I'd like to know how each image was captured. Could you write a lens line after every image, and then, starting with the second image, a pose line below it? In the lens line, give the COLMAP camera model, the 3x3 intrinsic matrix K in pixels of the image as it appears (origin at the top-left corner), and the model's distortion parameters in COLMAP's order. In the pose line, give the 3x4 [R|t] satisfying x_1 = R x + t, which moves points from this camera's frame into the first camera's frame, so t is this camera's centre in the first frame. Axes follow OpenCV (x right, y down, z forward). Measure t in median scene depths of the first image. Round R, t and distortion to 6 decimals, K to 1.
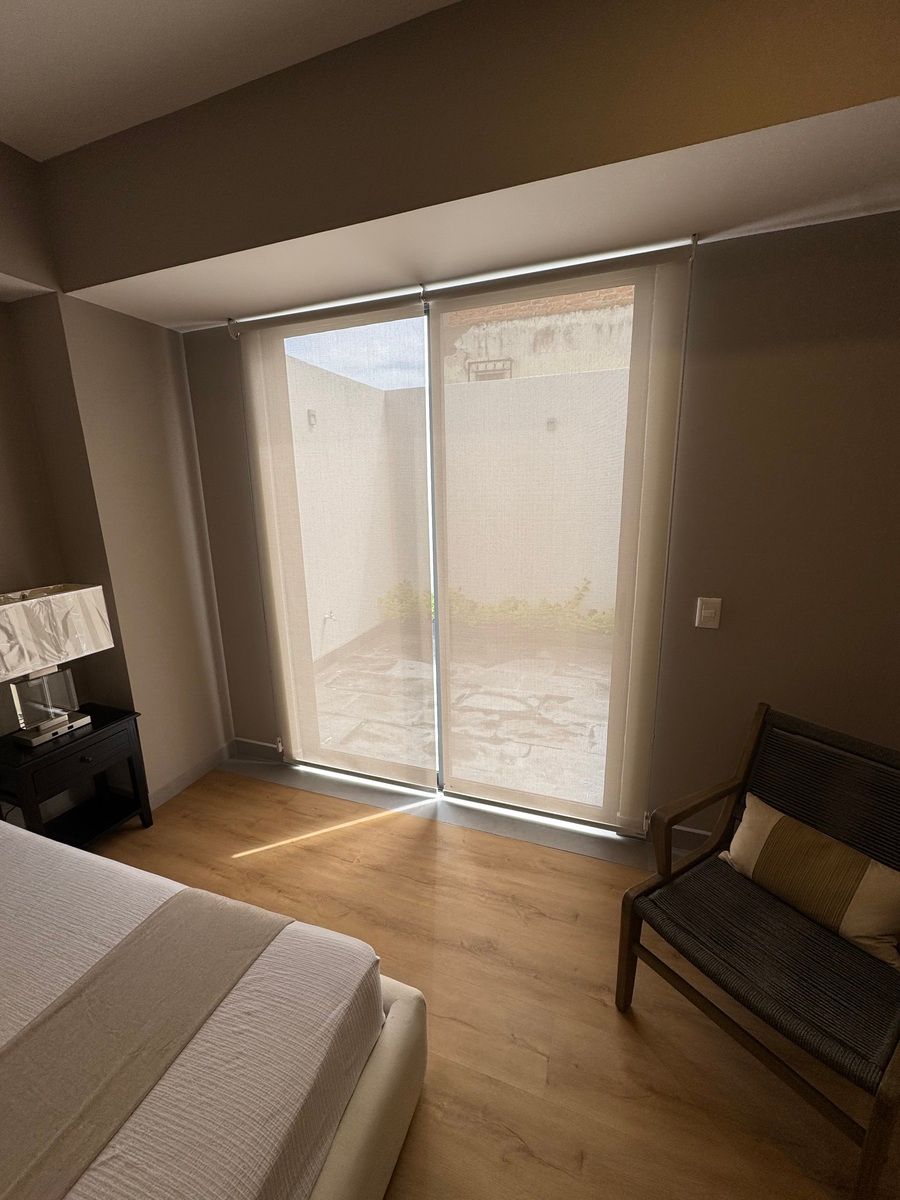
lens RADIAL K [[477.7, 0, 450.9], [0, 477.7, 598.0], [0, 0, 1]] dist [-0.004241, 0.000421]
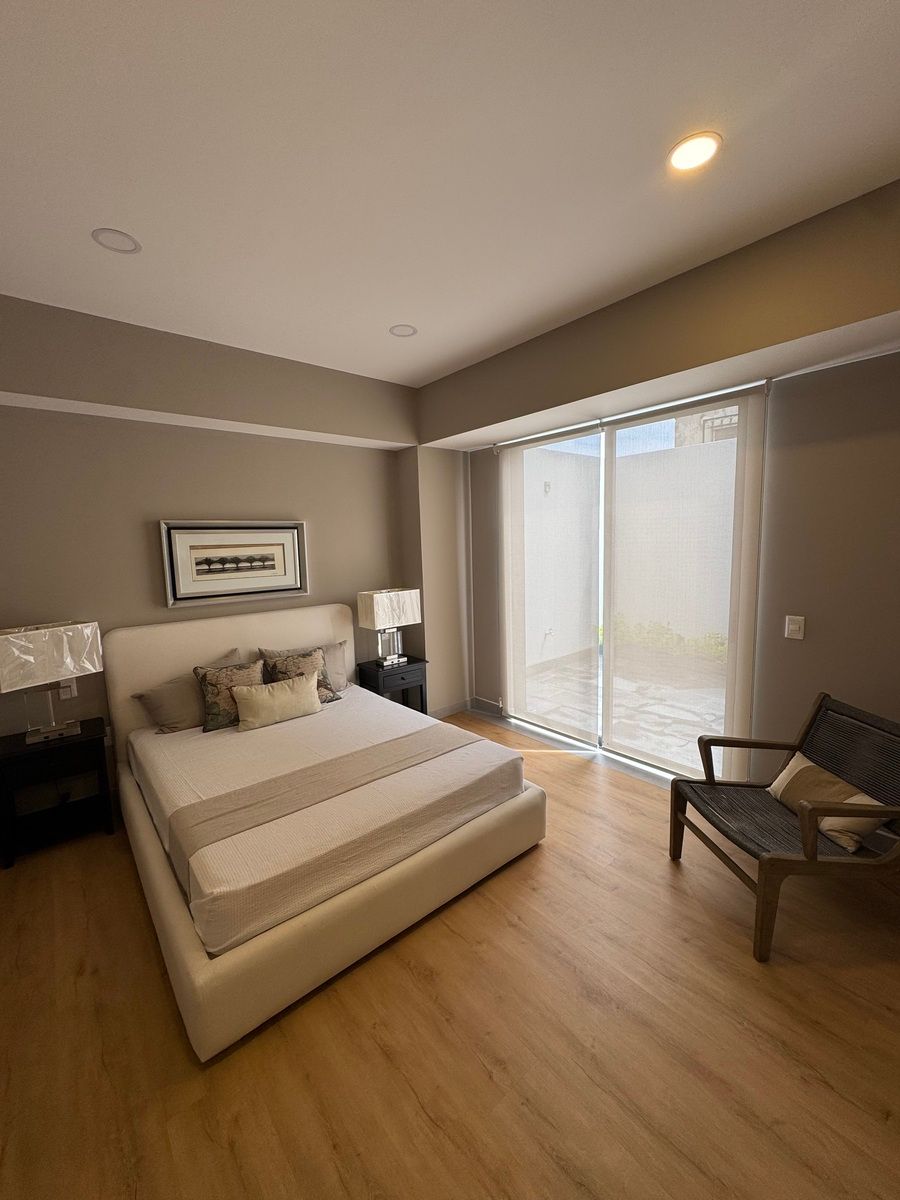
lens RADIAL K [[477.7, 0, 451.5], [0, 477.7, 596.4], [0, 0, 1]] dist [-0.004241, 0.000421]
pose [[0.870496, 0.053506, -0.489258, 0.304723], [-0.100058, 0.992553, -0.069478, 0.118630], [0.481897, 0.109434, 0.869367, -0.576199]]
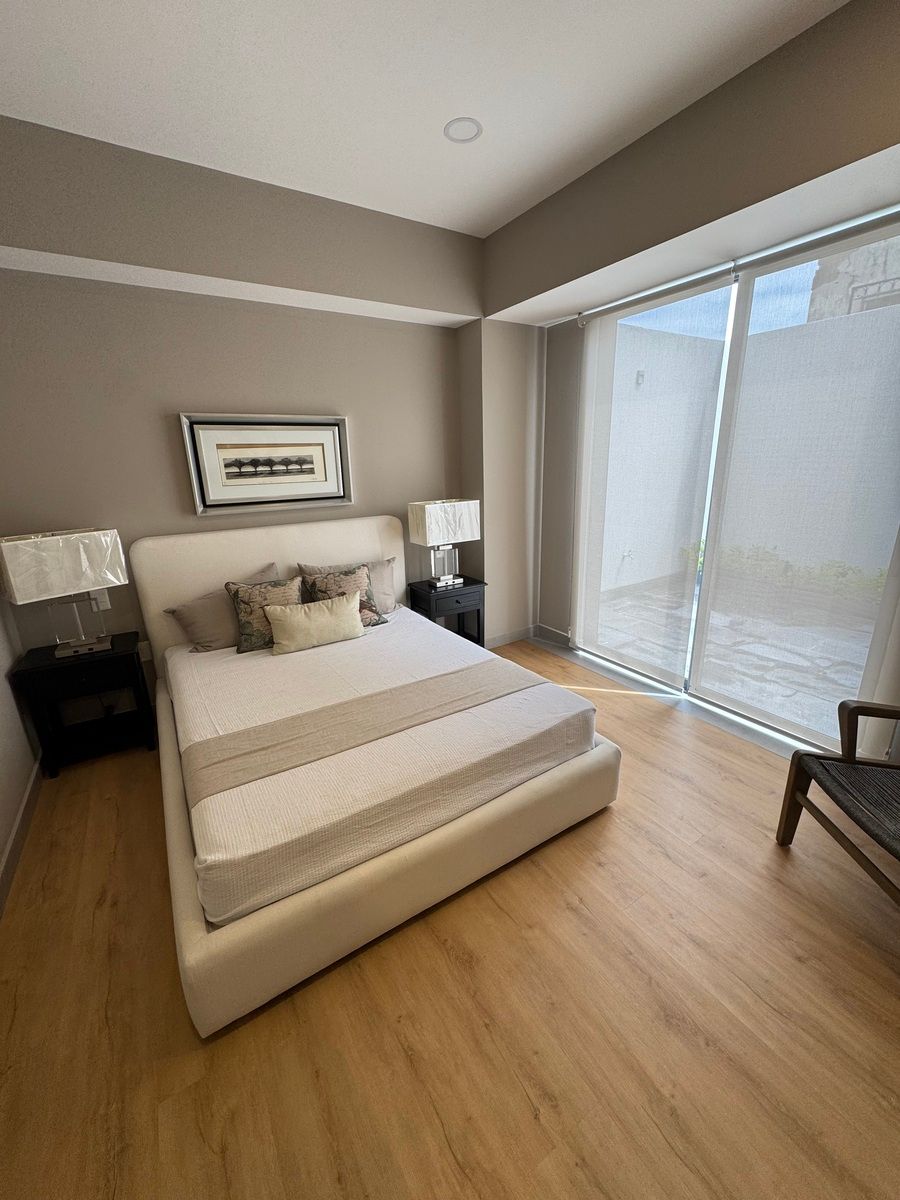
lens RADIAL K [[477.7, 0, 450.8], [0, 477.7, 597.7], [0, 0, 1]] dist [-0.004241, 0.000421]
pose [[0.793293, 0.171798, -0.584098, 0.197702], [-0.125677, 0.984908, 0.118999, 0.117094], [0.595727, -0.020994, 0.802912, -0.367859]]
